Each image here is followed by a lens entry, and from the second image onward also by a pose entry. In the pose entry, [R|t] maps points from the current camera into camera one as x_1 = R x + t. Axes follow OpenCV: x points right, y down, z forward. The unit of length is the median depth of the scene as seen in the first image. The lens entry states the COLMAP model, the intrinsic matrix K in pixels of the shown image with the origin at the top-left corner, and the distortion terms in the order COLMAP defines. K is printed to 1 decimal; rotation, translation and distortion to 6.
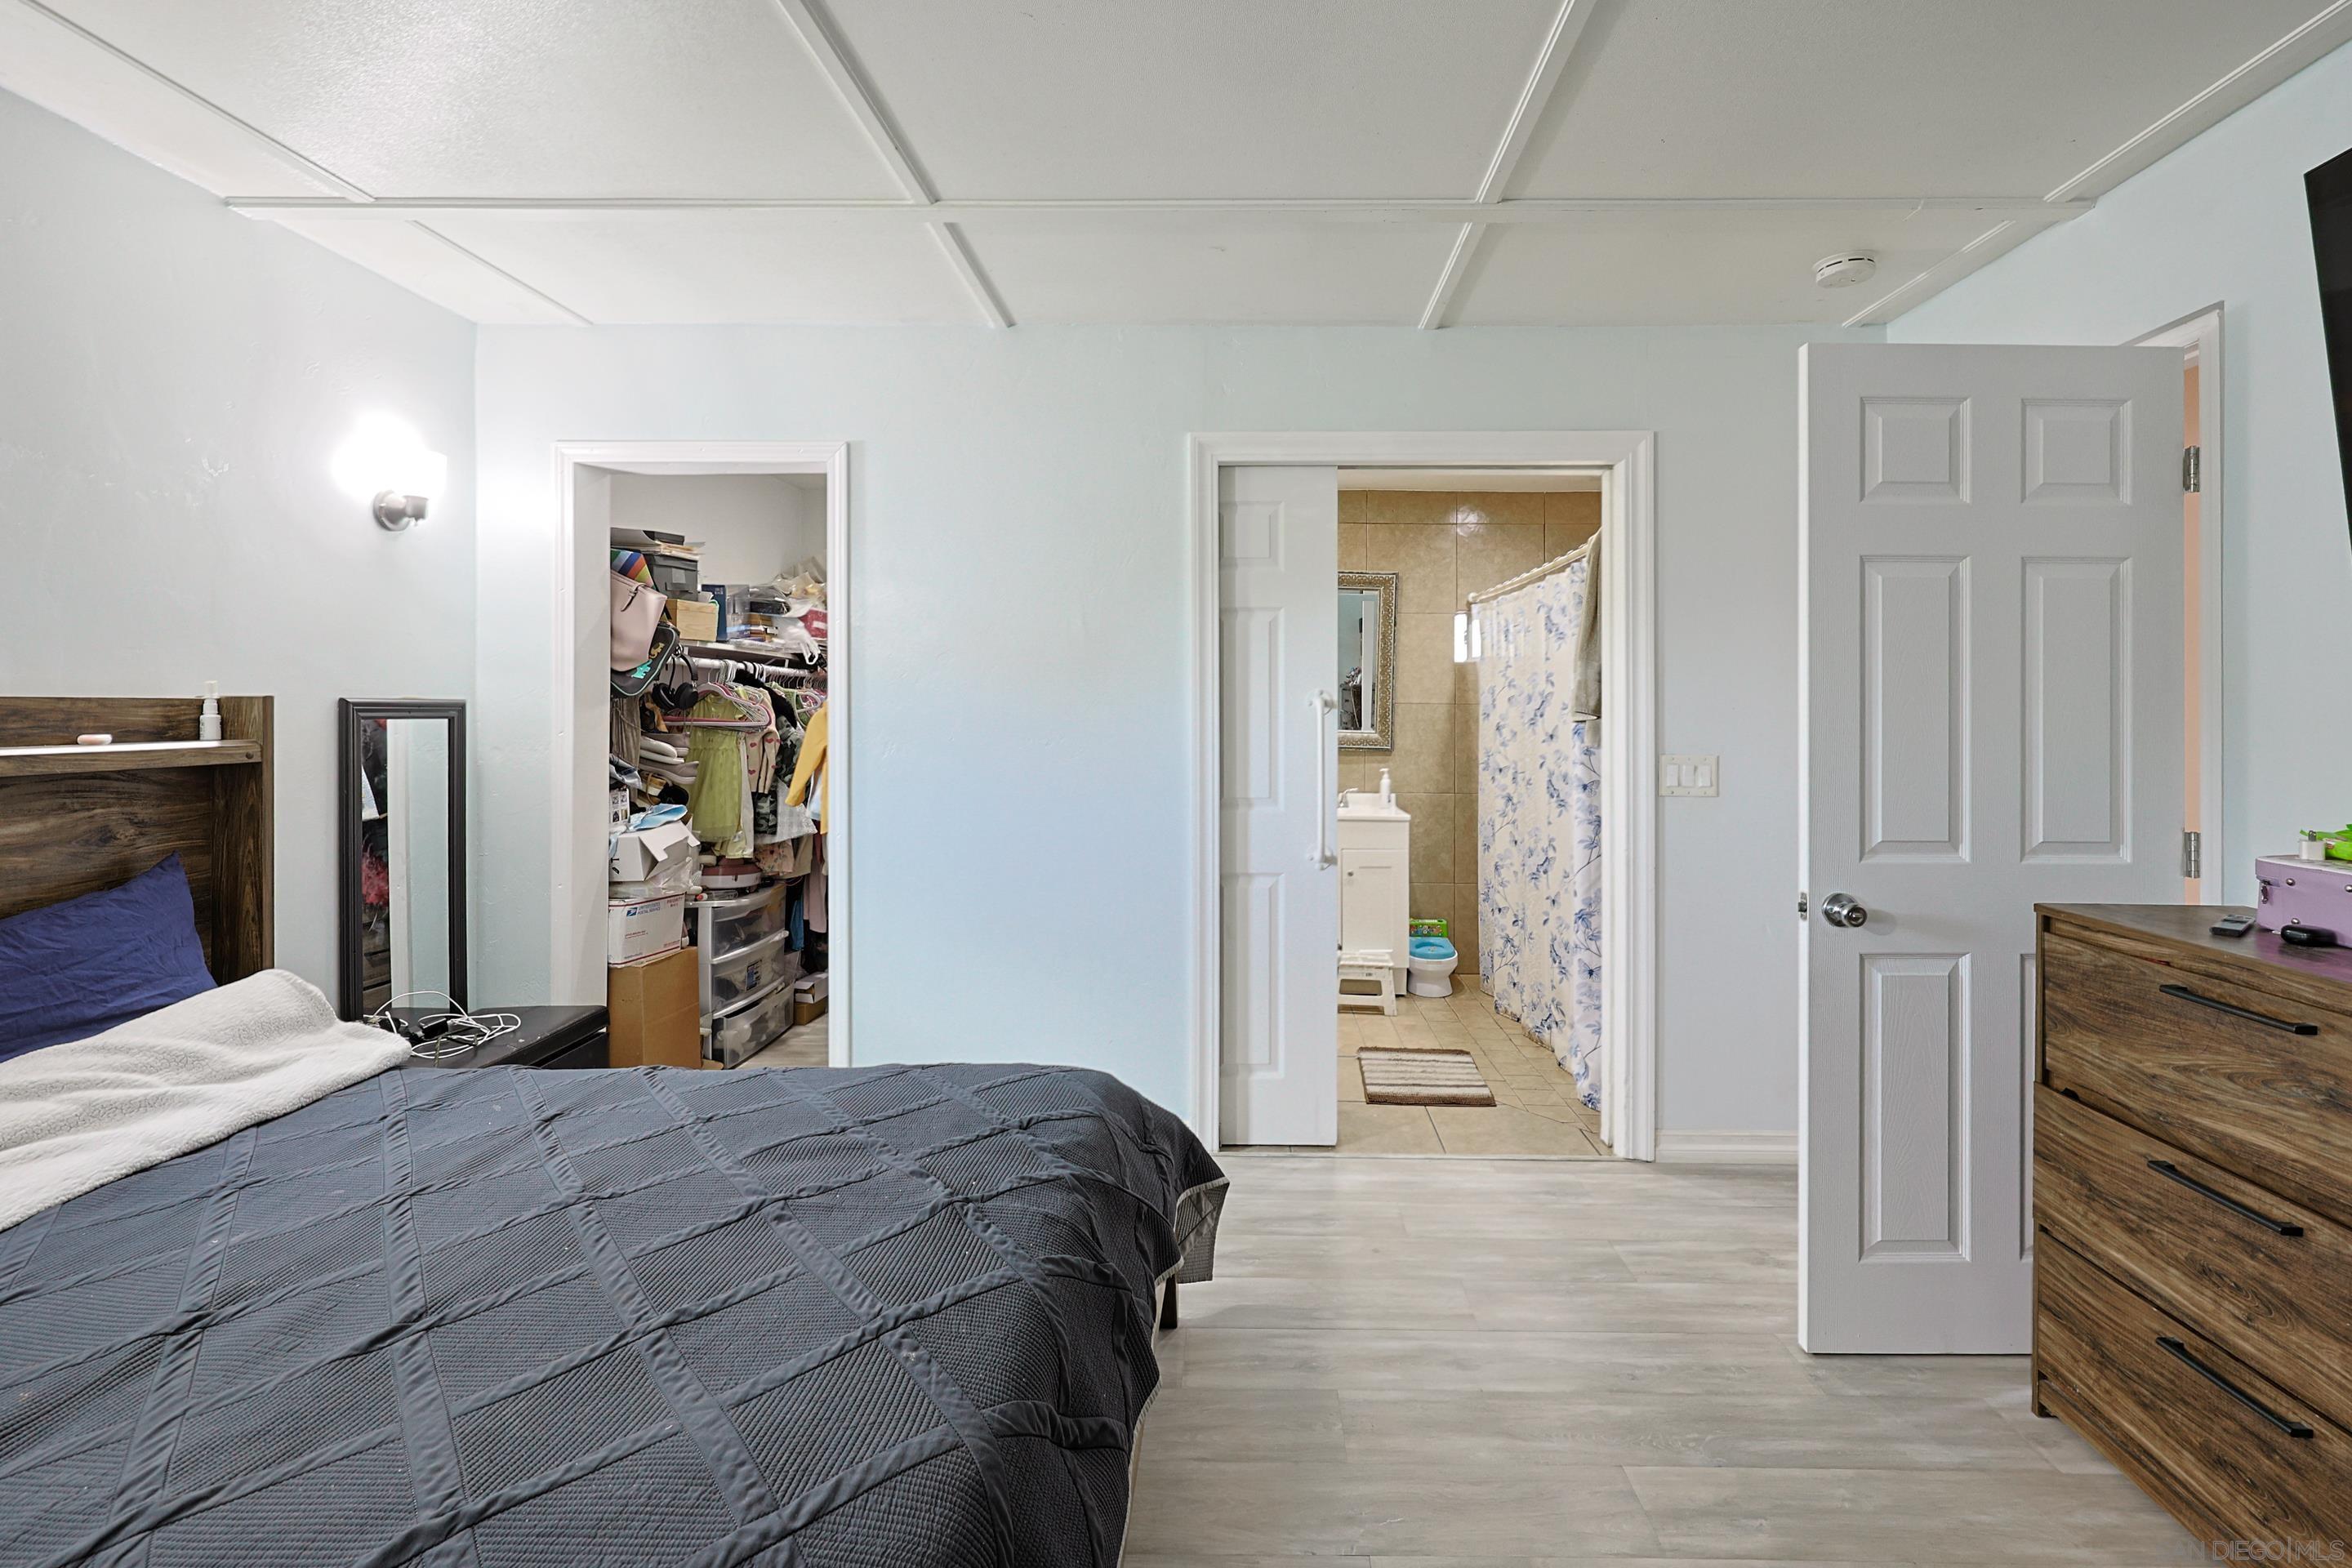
lens RADIAL K [[973.9, 0, 1211.1], [0, 973.9, 712.5], [0, 0, 1]] dist [-0.000961, 0.000295]
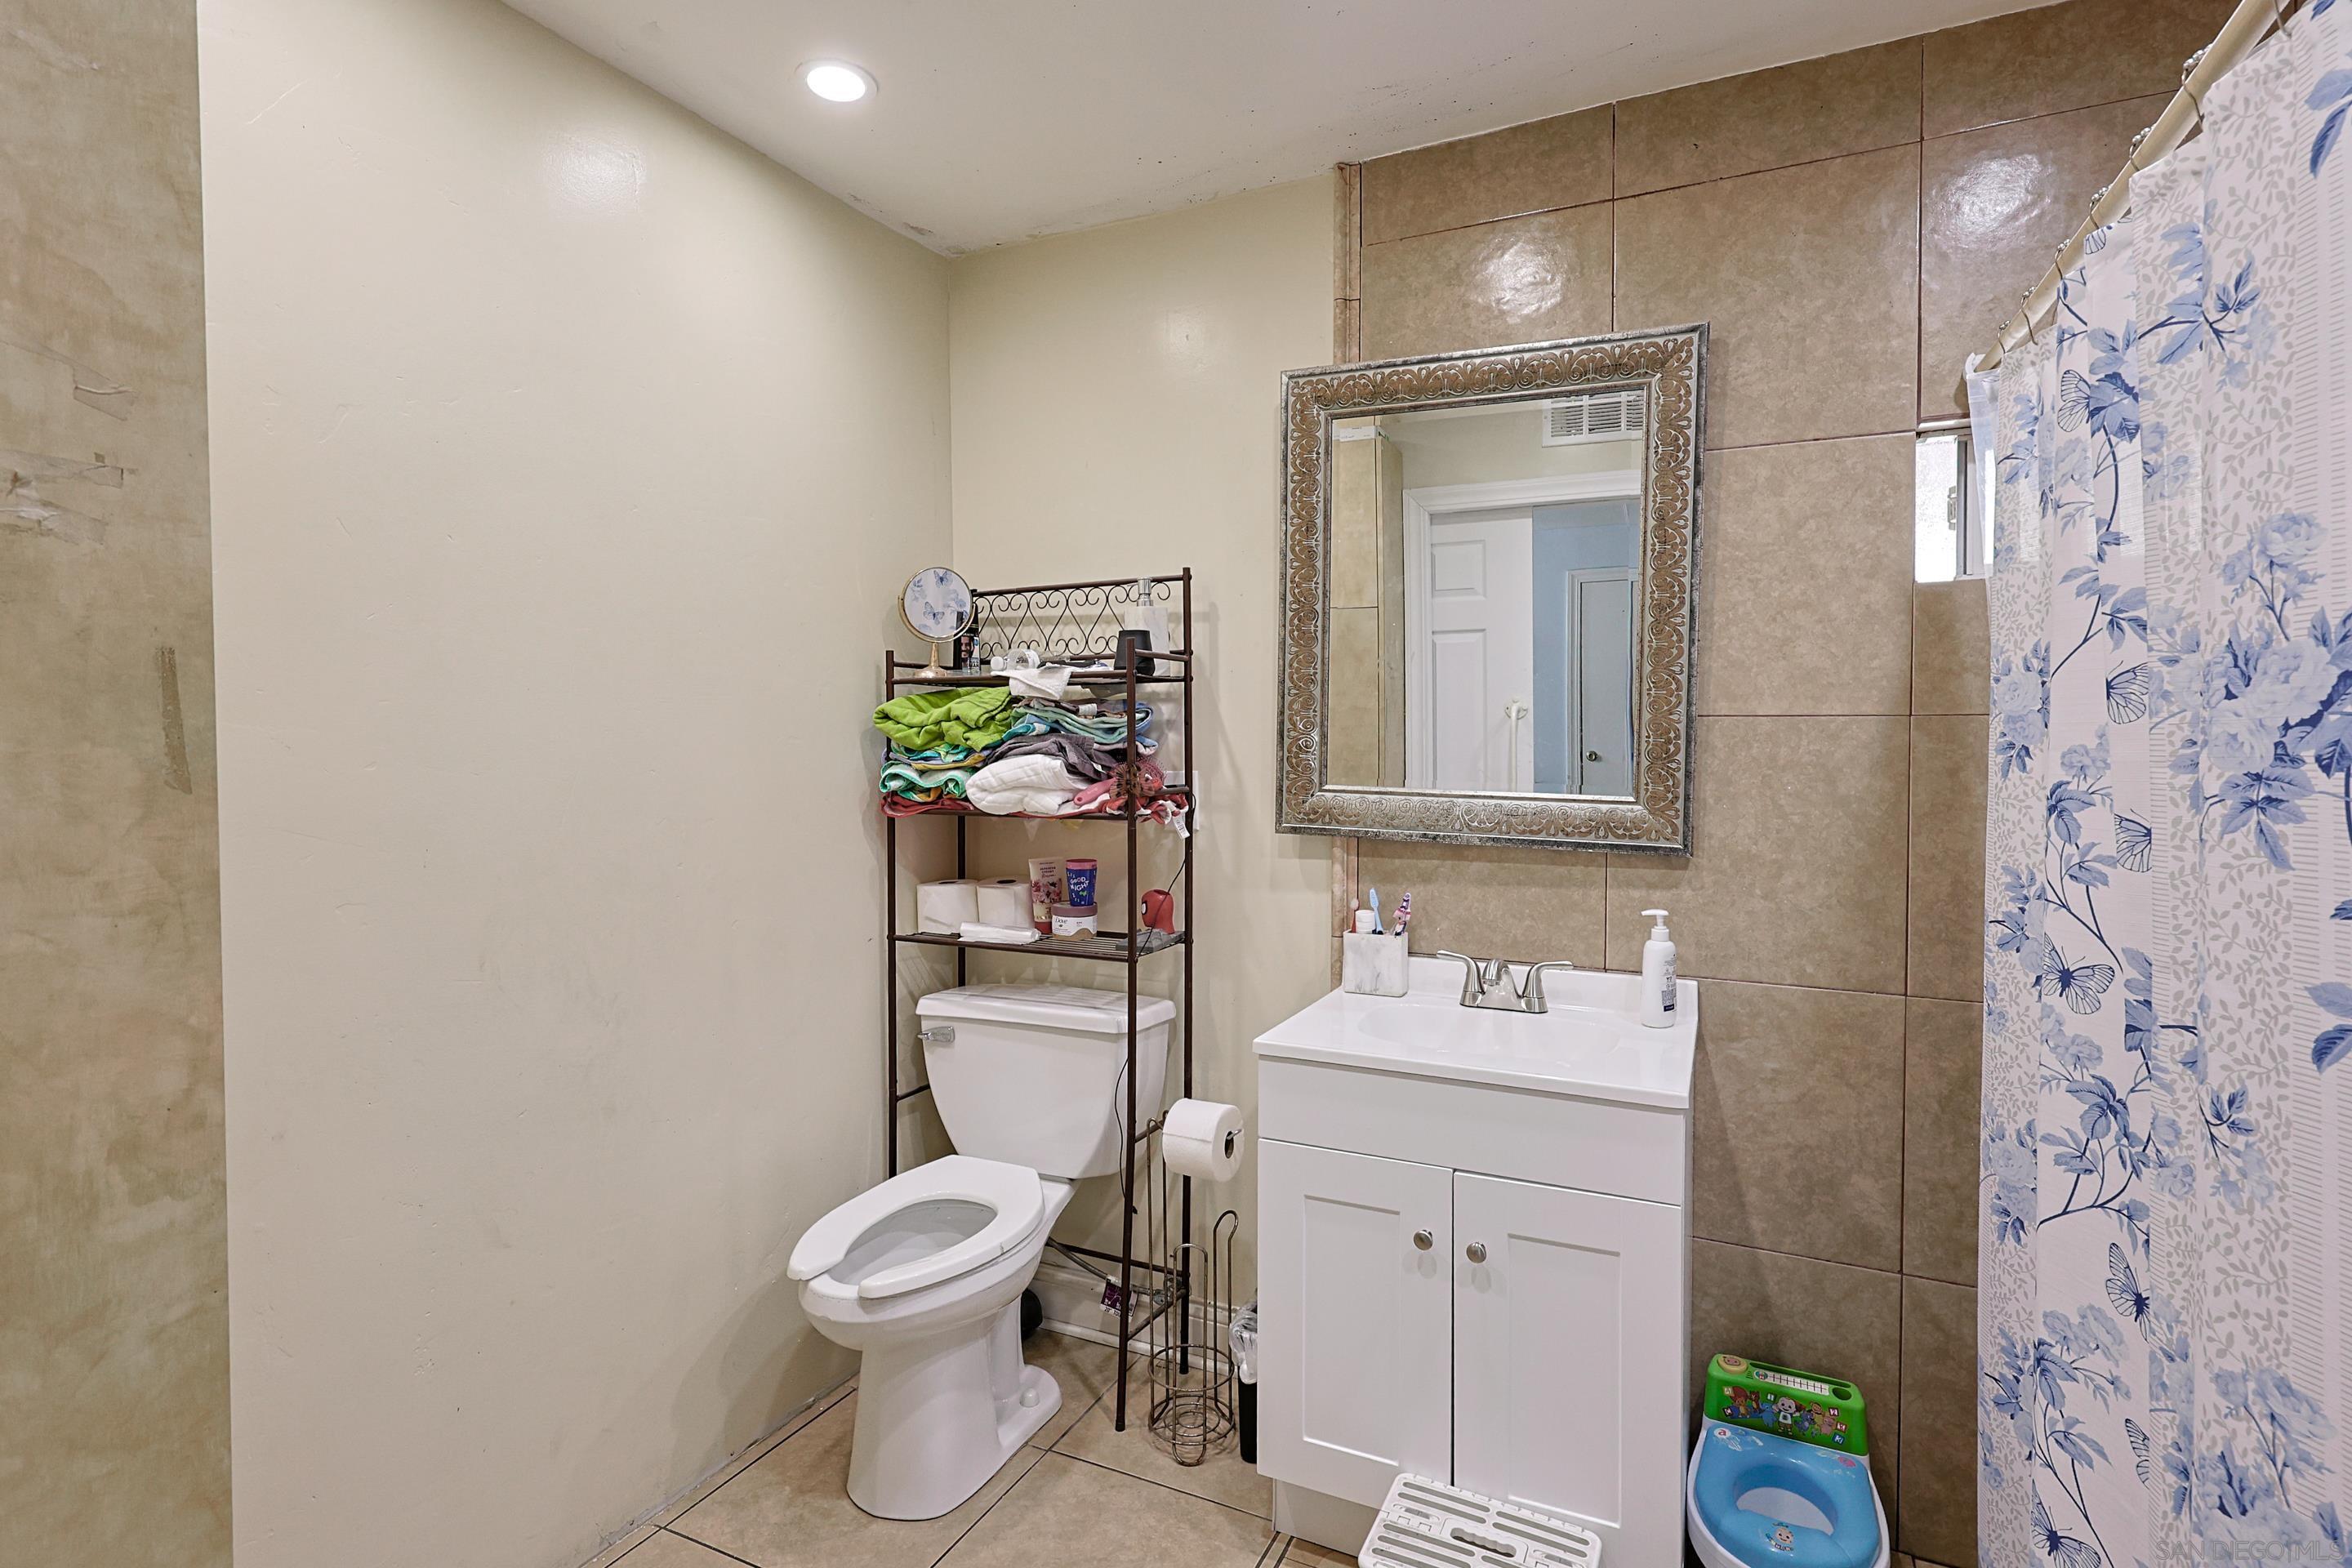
lens RADIAL K [[1111.5, 0, 1161.9], [0, 1111.5, 768.5], [0, 0, 1]] dist [0.001082, 0.000022]
pose [[0.909168, 0.004553, -0.416405, 0.290558], [0.004921, 0.999753, 0.021675, -0.000798], [0.416400, -0.021755, 0.908921, 0.917338]]
